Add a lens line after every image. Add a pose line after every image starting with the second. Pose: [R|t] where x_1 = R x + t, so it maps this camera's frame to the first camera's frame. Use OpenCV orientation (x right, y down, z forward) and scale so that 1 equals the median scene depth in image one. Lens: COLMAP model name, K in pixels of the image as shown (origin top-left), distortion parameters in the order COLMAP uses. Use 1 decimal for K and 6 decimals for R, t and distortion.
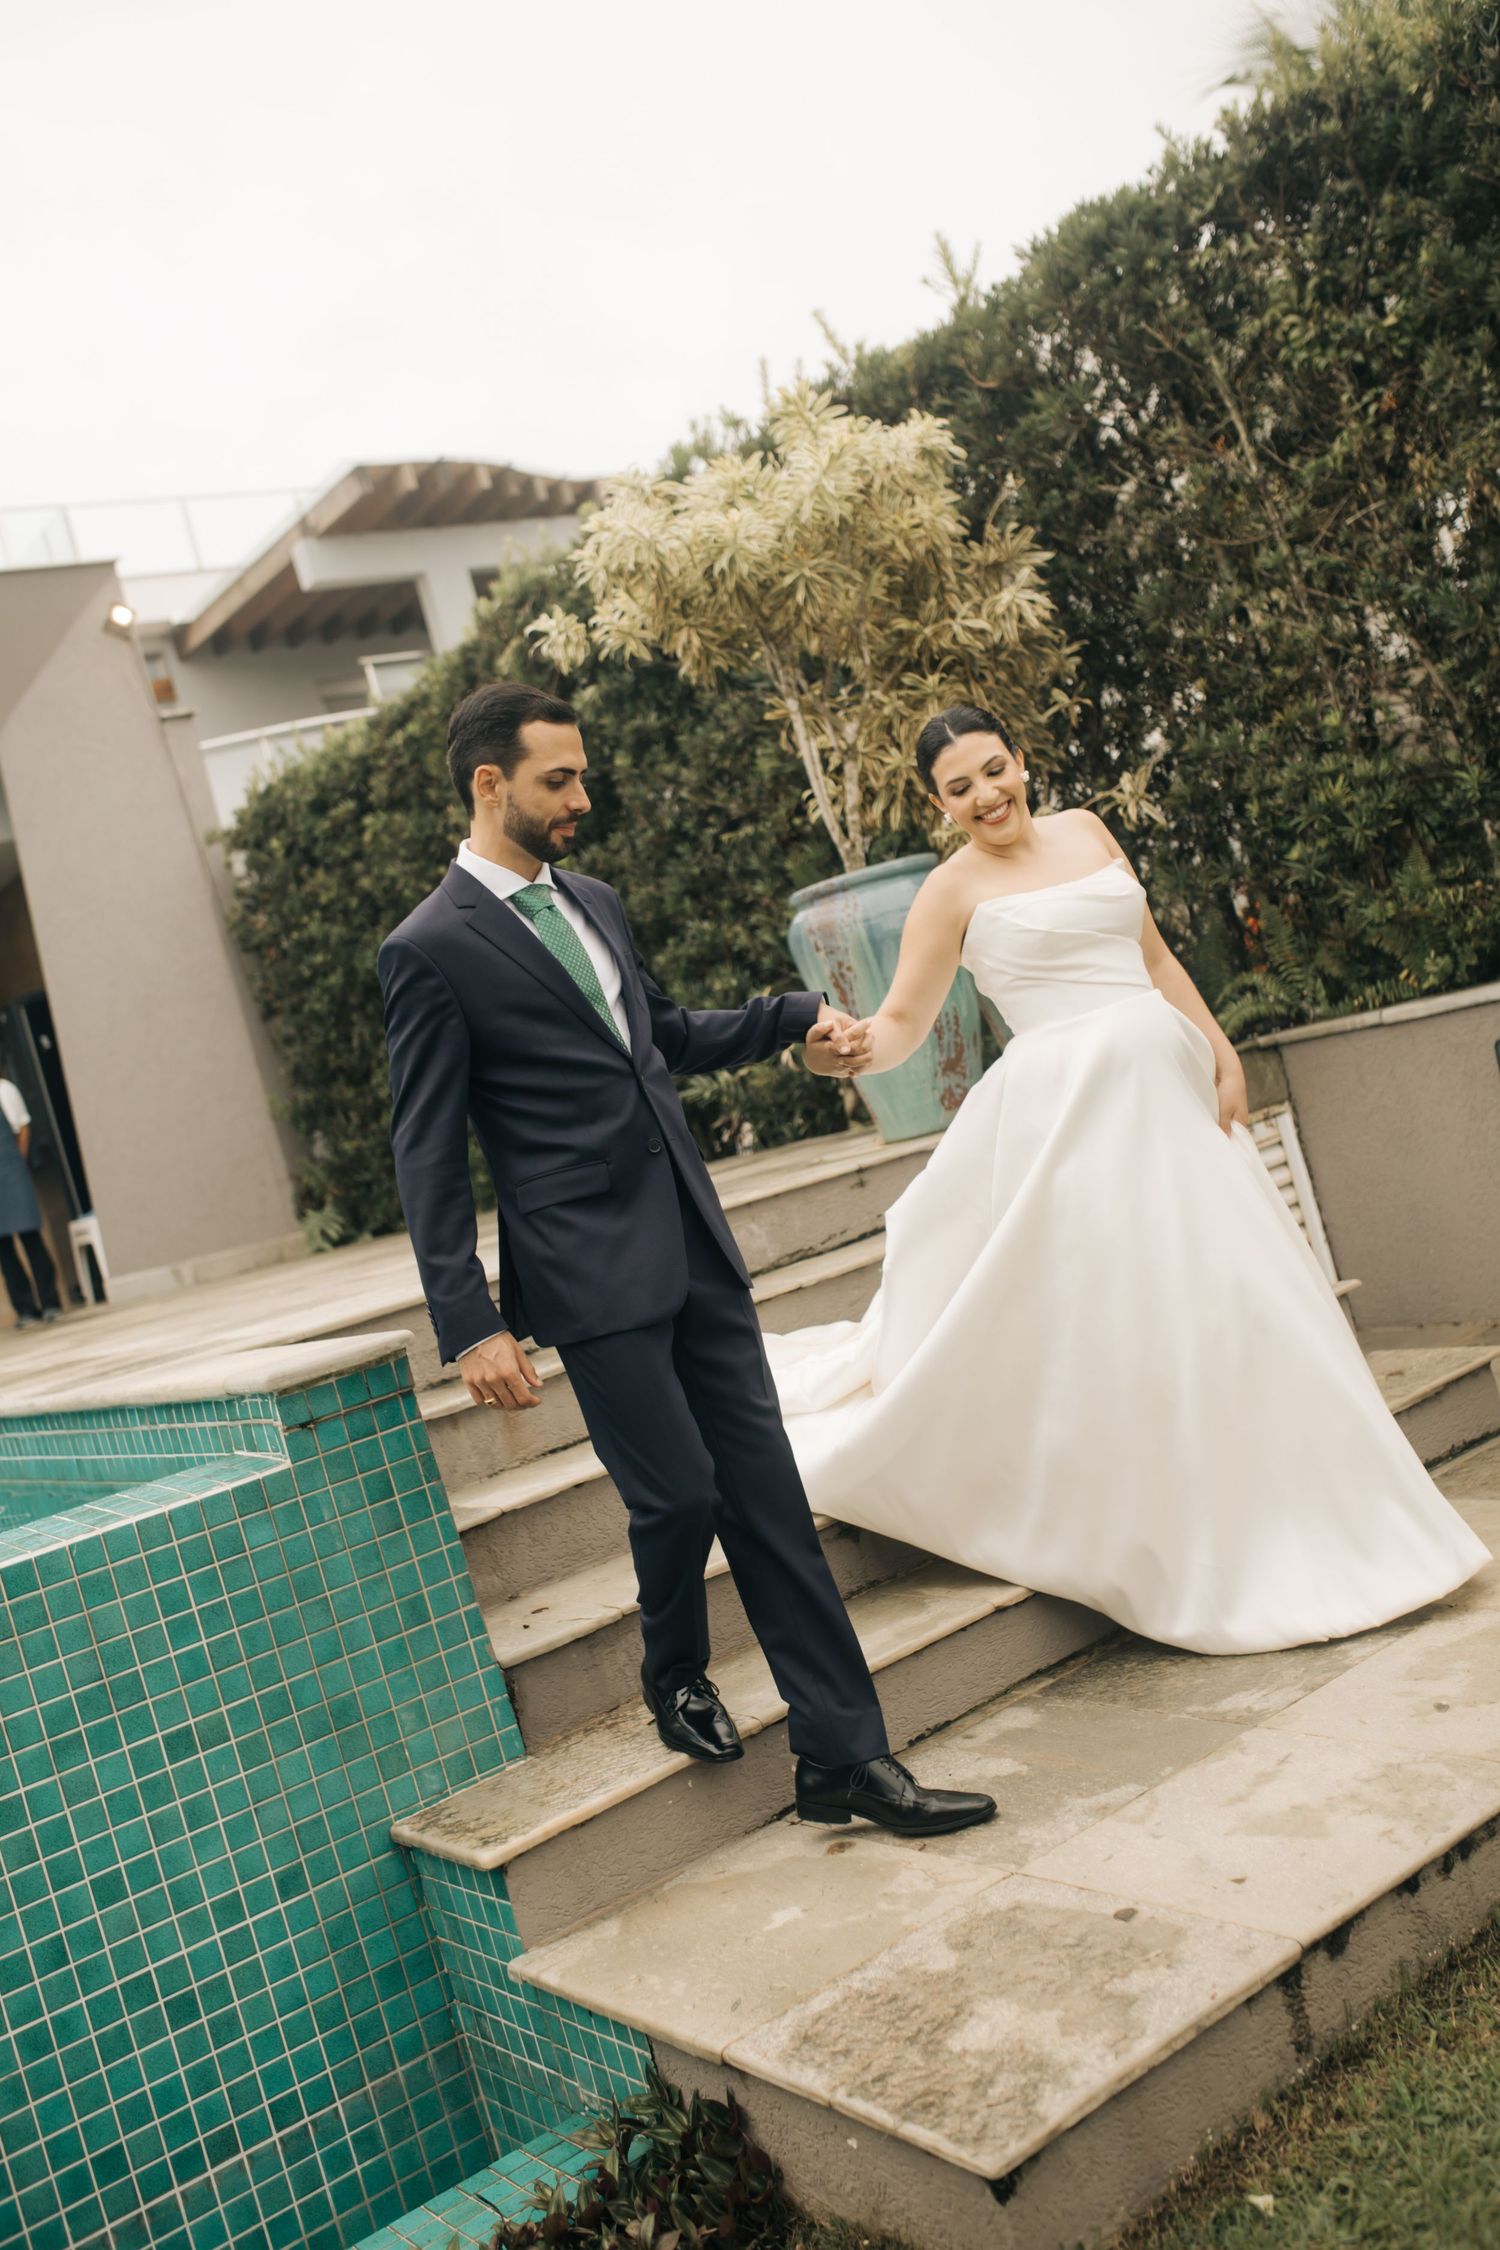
lens RADIAL K [[2347.5, 0, 796.6], [0, 2347.5, 1271.7], [0, 0, 1]] dist [-0.051071, 0.097838]
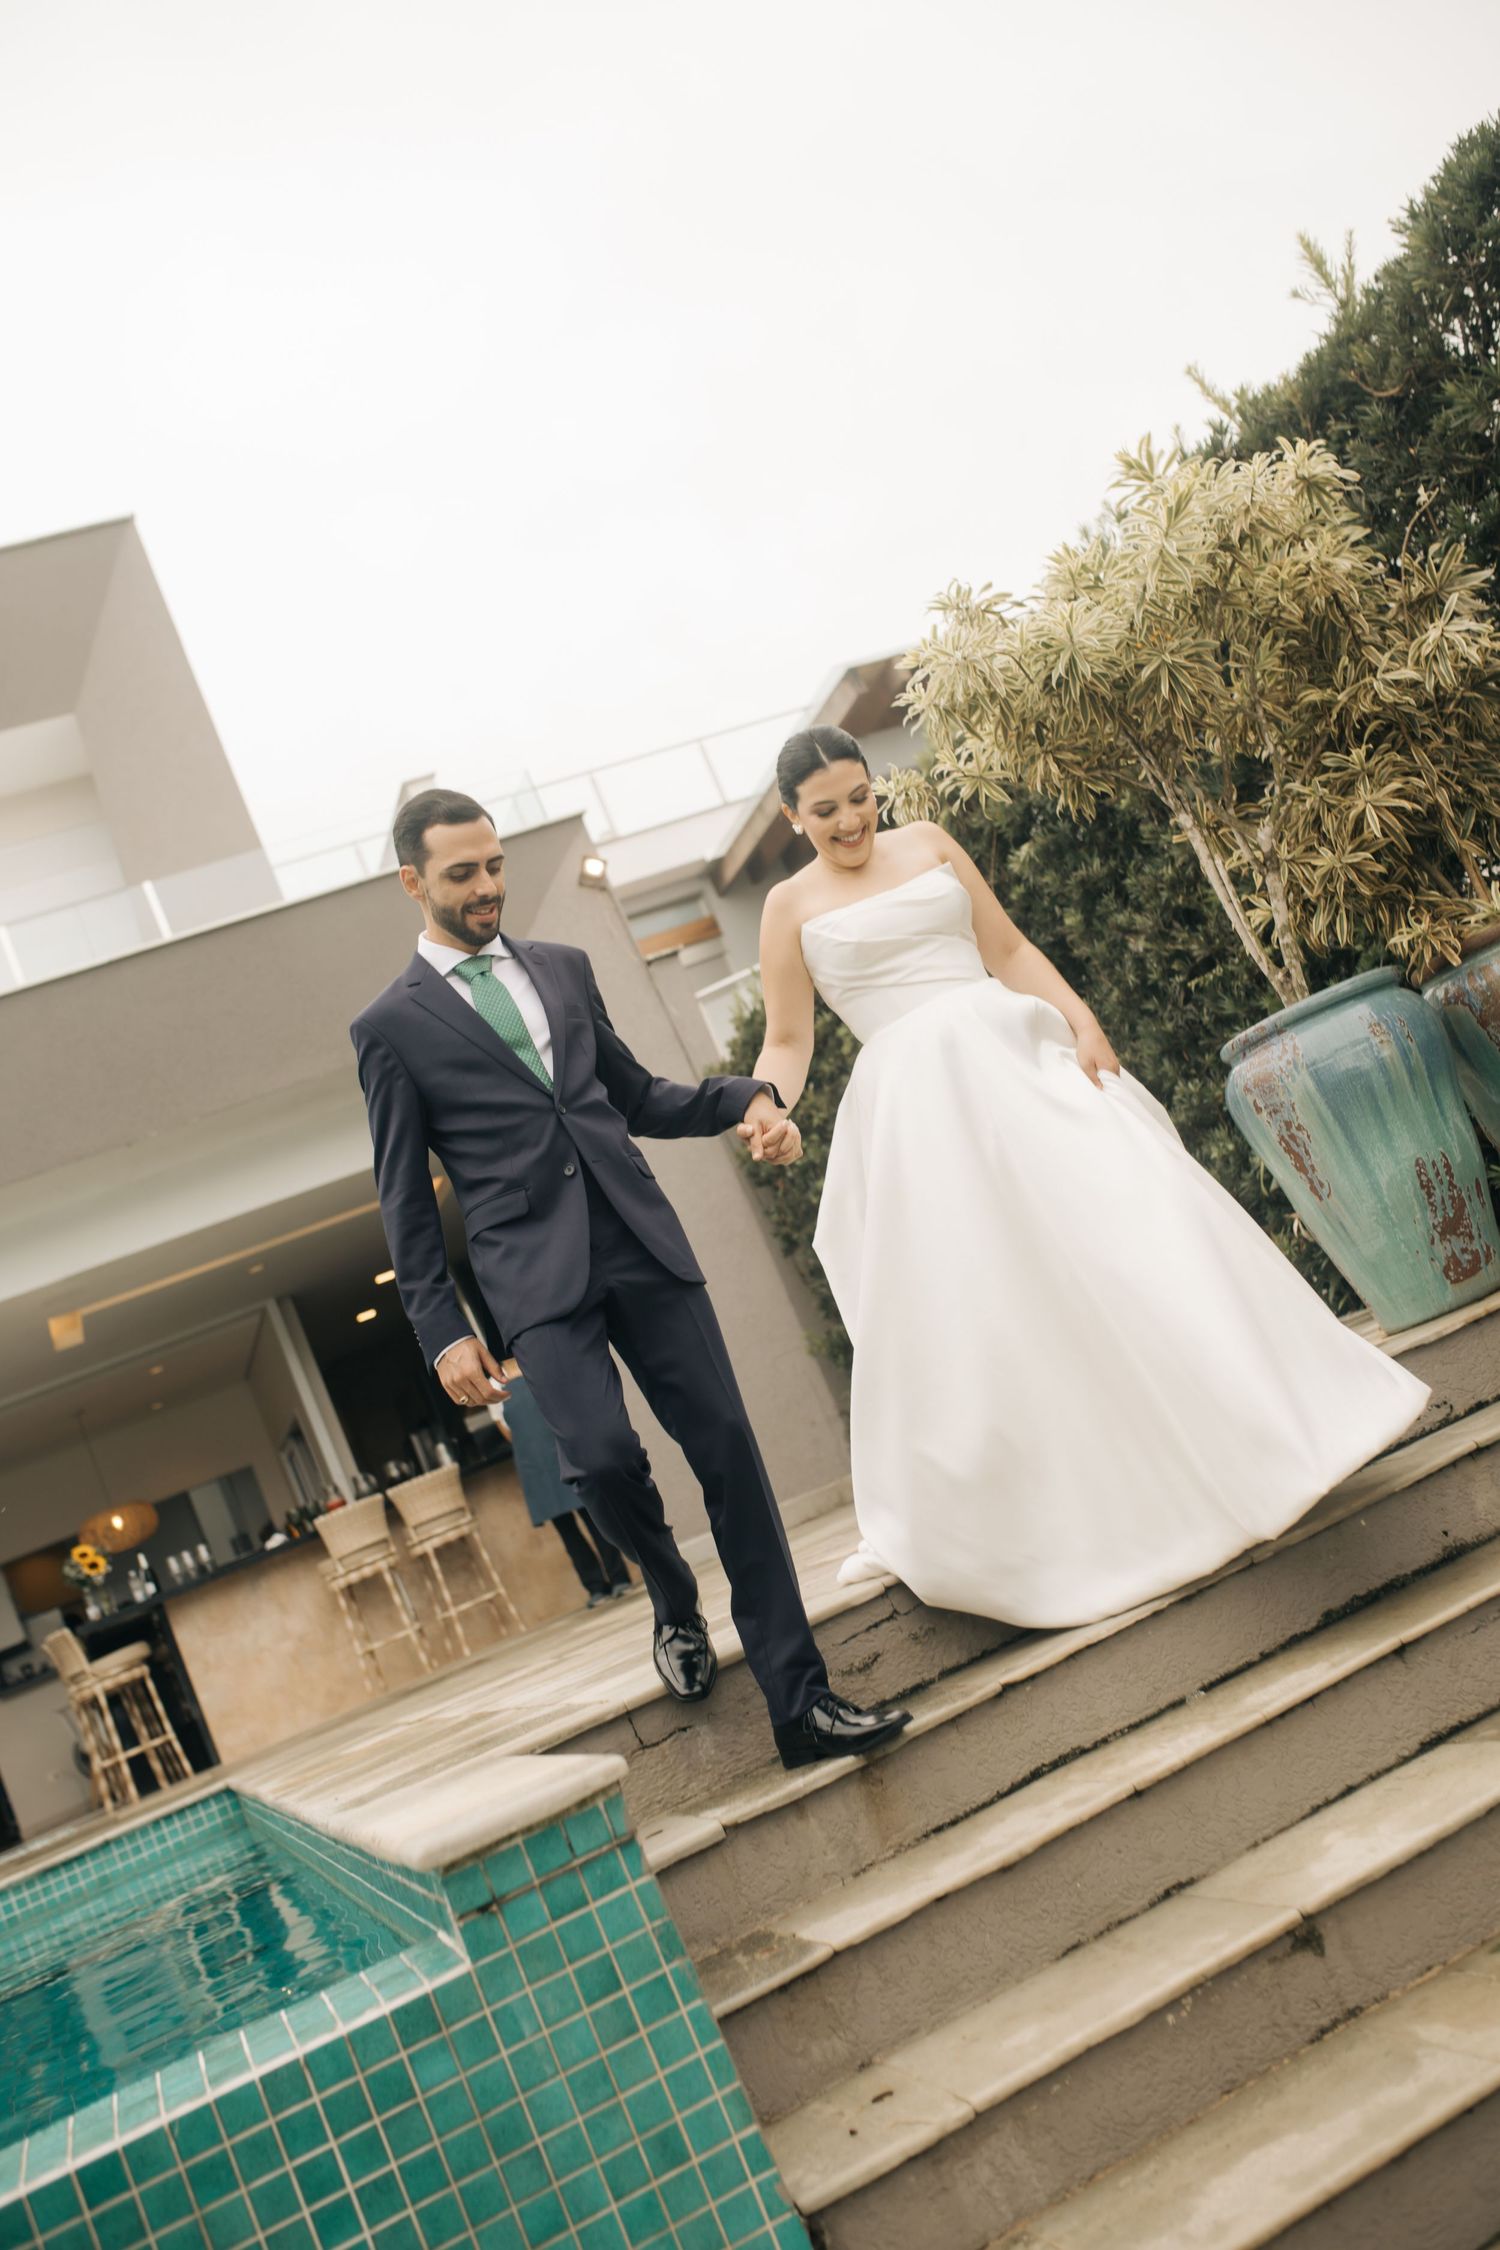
lens RADIAL K [[2347.5, 0, 796.6], [0, 2347.5, 1271.7], [0, 0, 1]] dist [-0.051071, 0.097838]
pose [[0.949467, -0.152173, -0.274510, 0.067367], [0.132753, 0.987226, -0.088100, -0.031685], [0.284410, 0.047206, 0.957540, 0.181490]]
